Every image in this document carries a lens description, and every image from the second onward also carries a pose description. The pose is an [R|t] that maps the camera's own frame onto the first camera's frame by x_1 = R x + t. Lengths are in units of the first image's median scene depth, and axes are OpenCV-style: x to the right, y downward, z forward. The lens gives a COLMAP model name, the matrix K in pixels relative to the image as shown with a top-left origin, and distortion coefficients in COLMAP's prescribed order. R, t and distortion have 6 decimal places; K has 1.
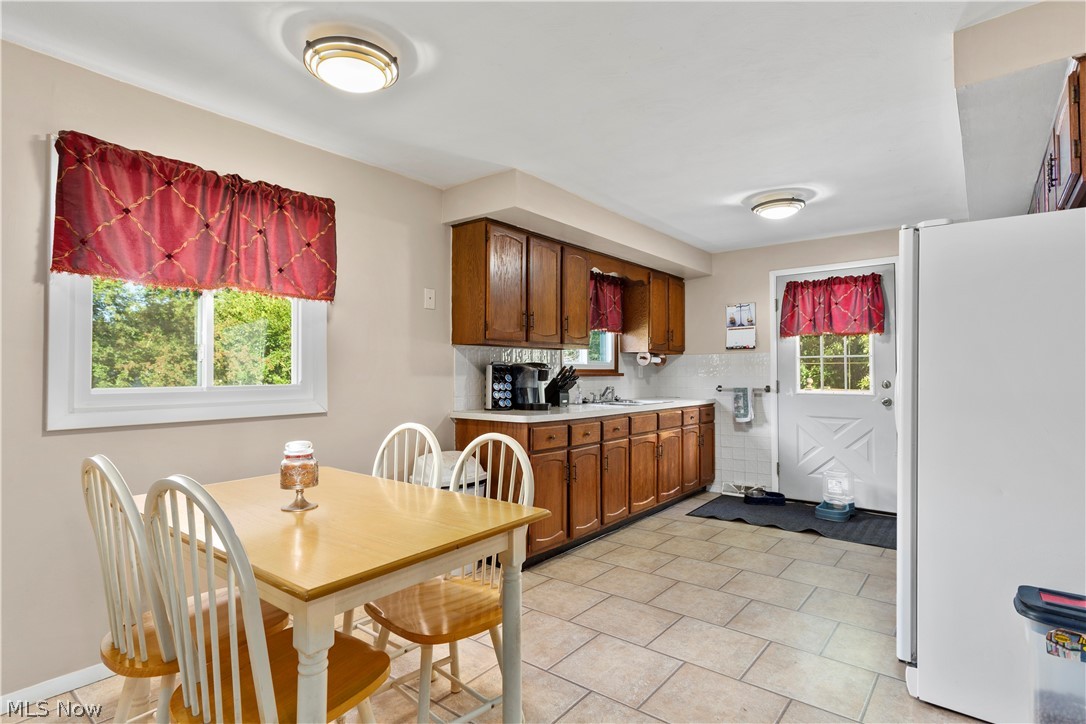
lens RADIAL K [[554.0, 0, 543.0], [0, 554.0, 362.0], [0, 0, 1]] dist [0.030492, -0.000154]
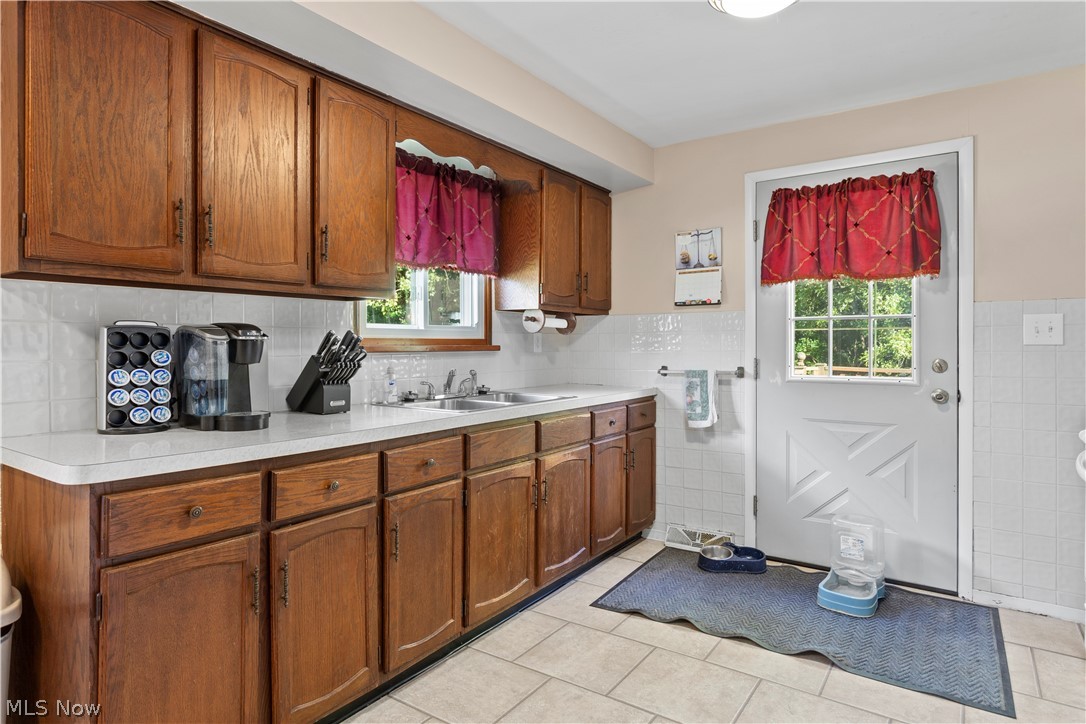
lens RADIAL K [[616.7, 0, 543.6], [0, 616.7, 344.3], [0, 0, 1]] dist [-0.001783, -0.000021]
pose [[0.997921, 0.001158, 0.064439, 0.158141], [-0.002486, 0.999786, 0.020544, 0.005759], [-0.064401, -0.020662, 0.997710, 0.373062]]
